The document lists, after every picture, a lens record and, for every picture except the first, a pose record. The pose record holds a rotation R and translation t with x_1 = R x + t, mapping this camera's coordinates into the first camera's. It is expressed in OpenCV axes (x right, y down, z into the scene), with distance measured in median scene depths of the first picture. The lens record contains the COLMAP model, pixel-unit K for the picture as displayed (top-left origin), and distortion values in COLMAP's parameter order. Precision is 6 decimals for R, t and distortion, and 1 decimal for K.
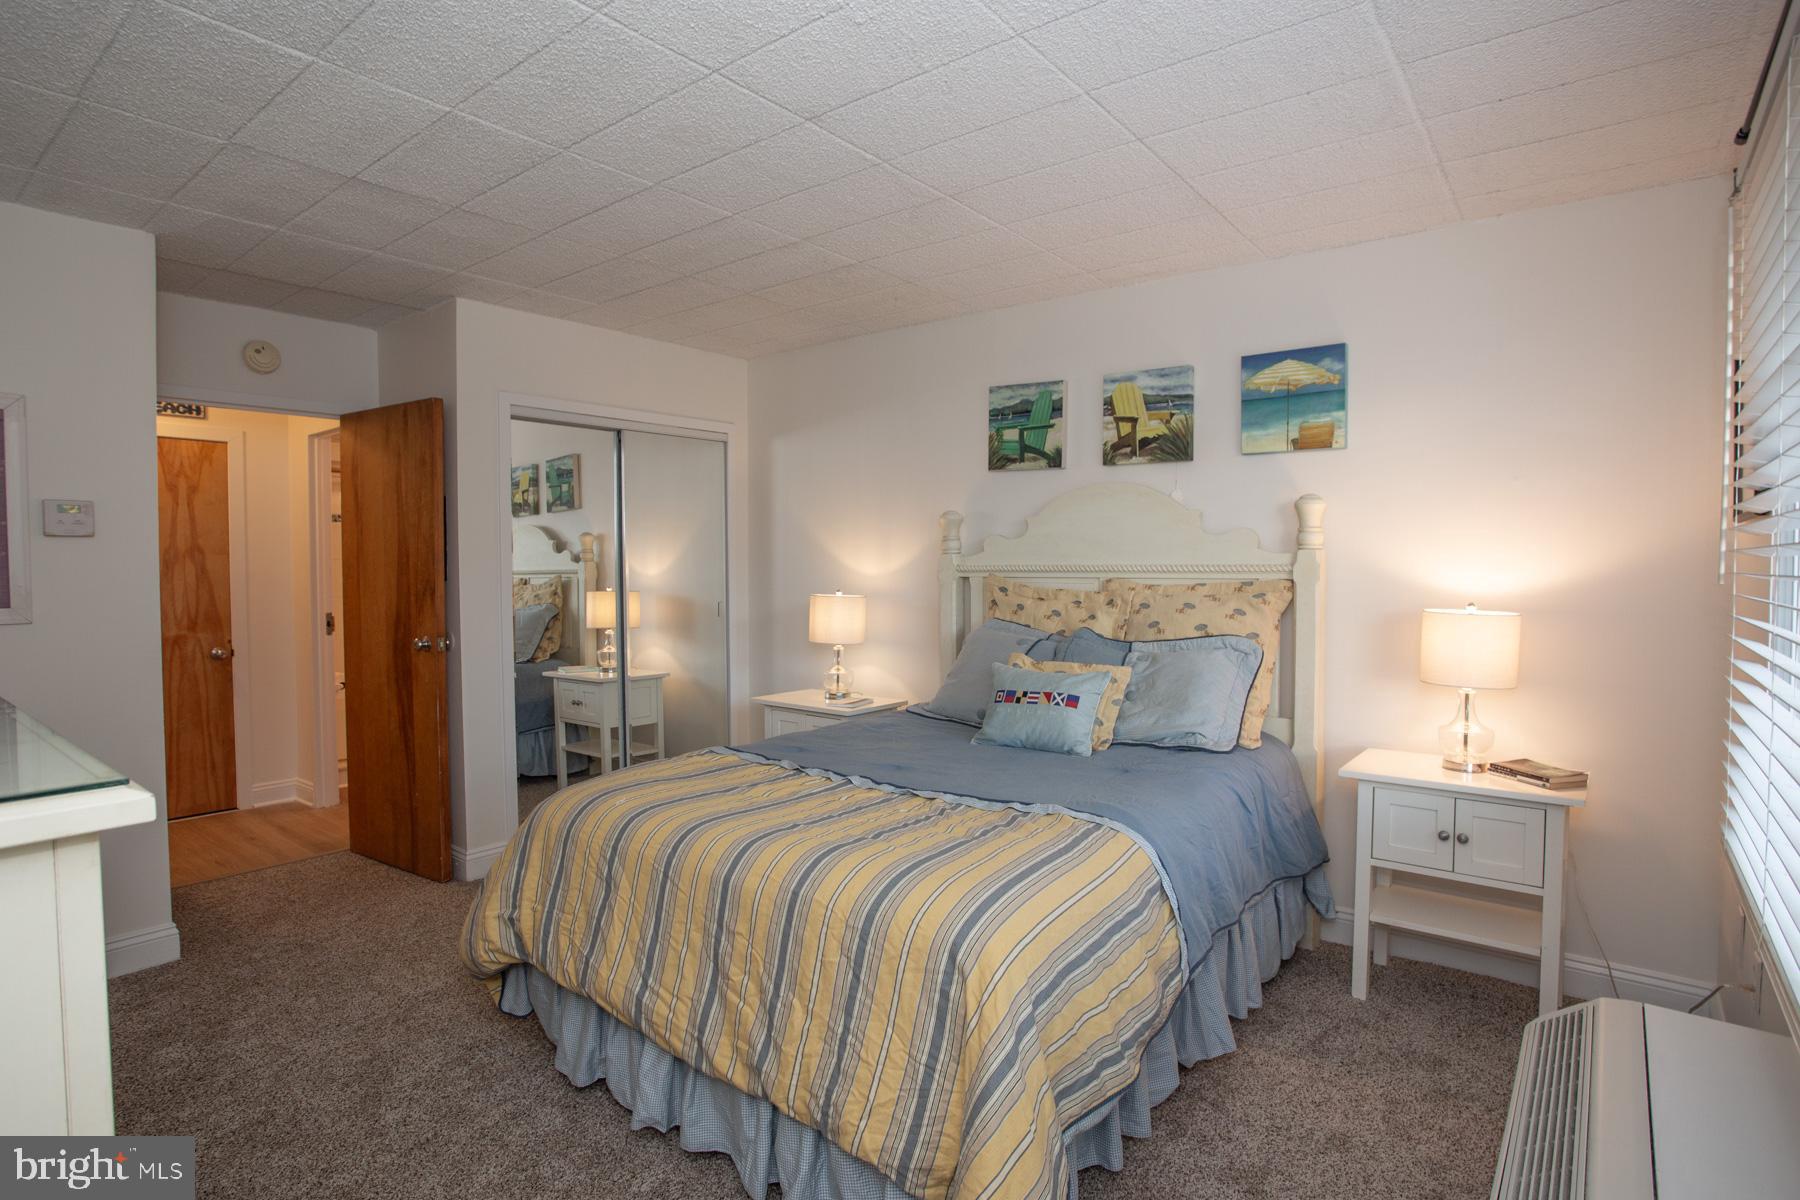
lens RADIAL K [[912.2, 0, 900.0], [0, 912.2, 600.0], [0, 0, 1]] dist [-0.048502, 0.031817]
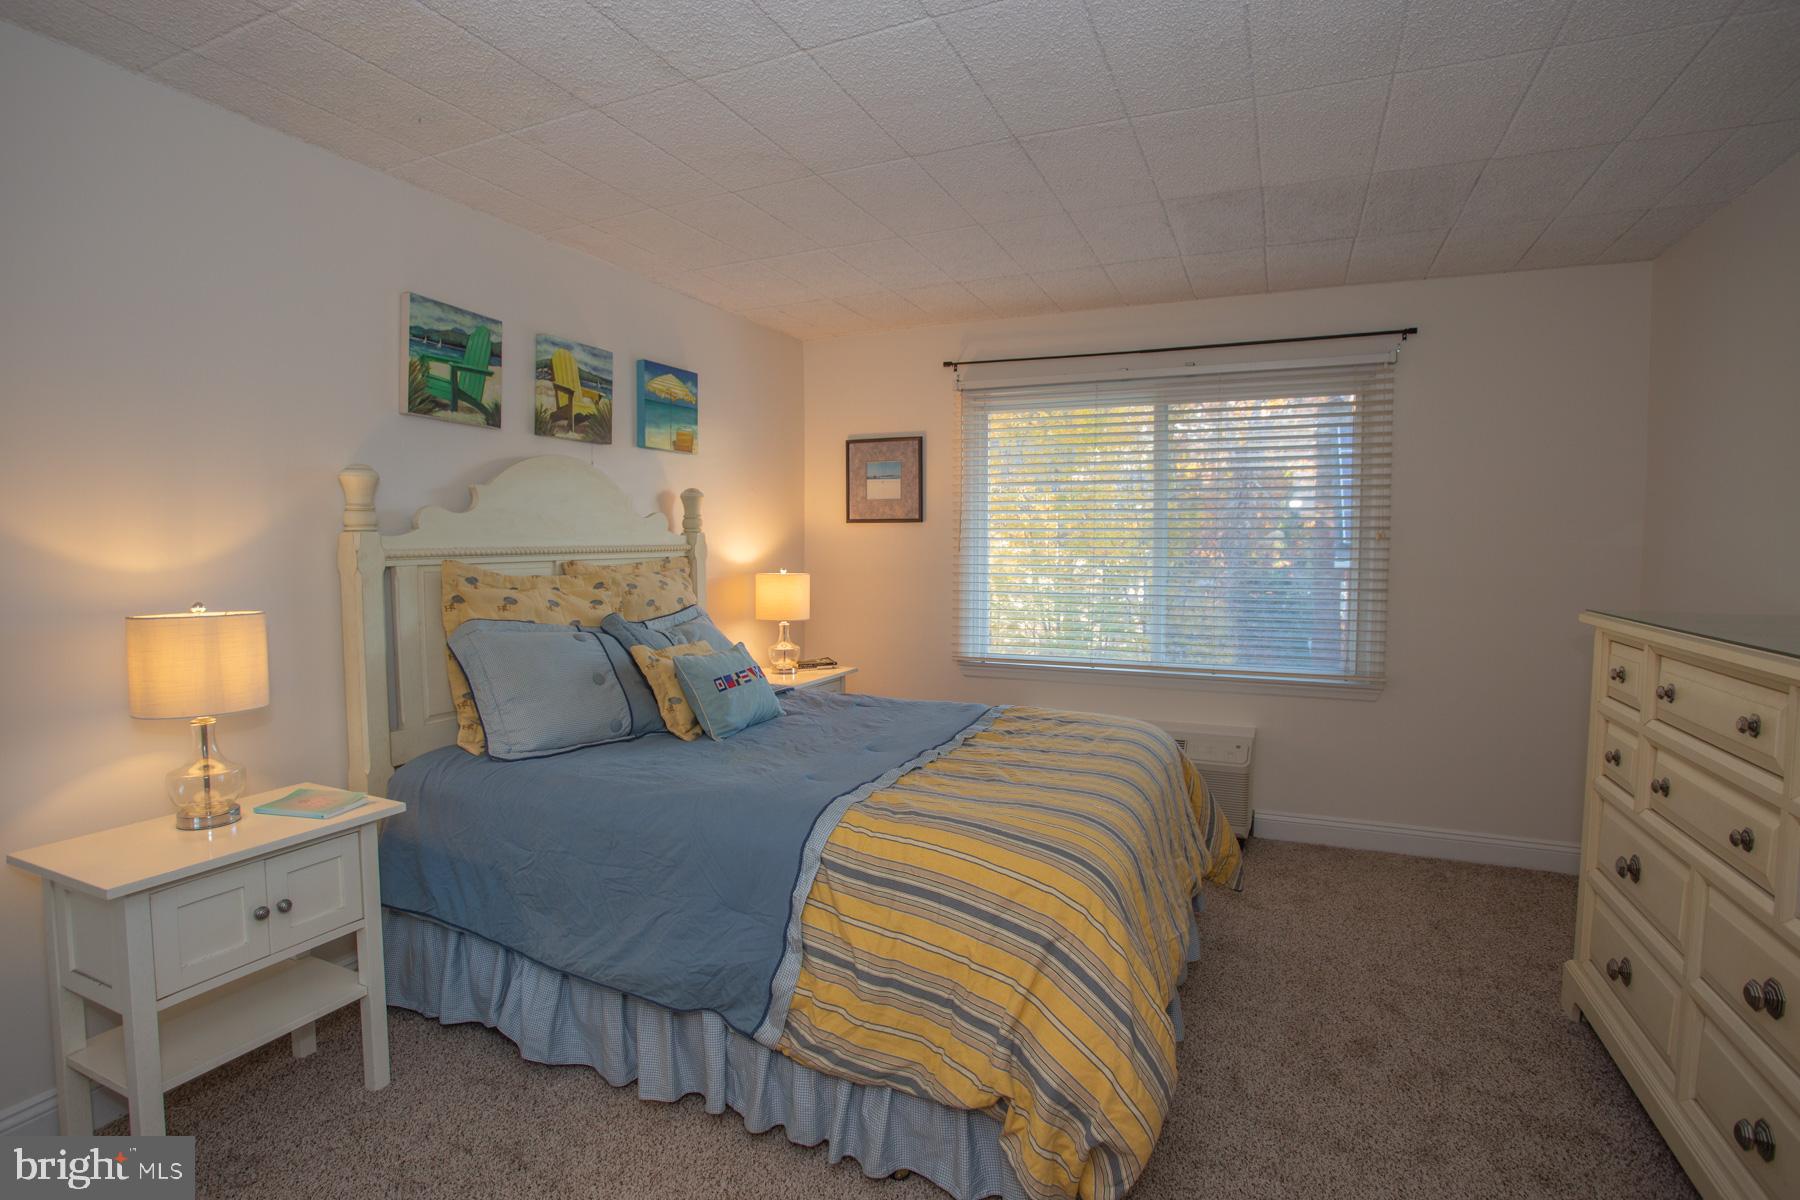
lens RADIAL K [[912.2, 0, 900.0], [0, 912.2, 600.0], [0, 0, 1]] dist [-0.048502, 0.031817]
pose [[-0.240442, -0.070057, 0.968132, -0.725052], [0.031222, 0.996318, 0.079850, -0.046005], [-0.970161, 0.049426, -0.237369, 0.871257]]
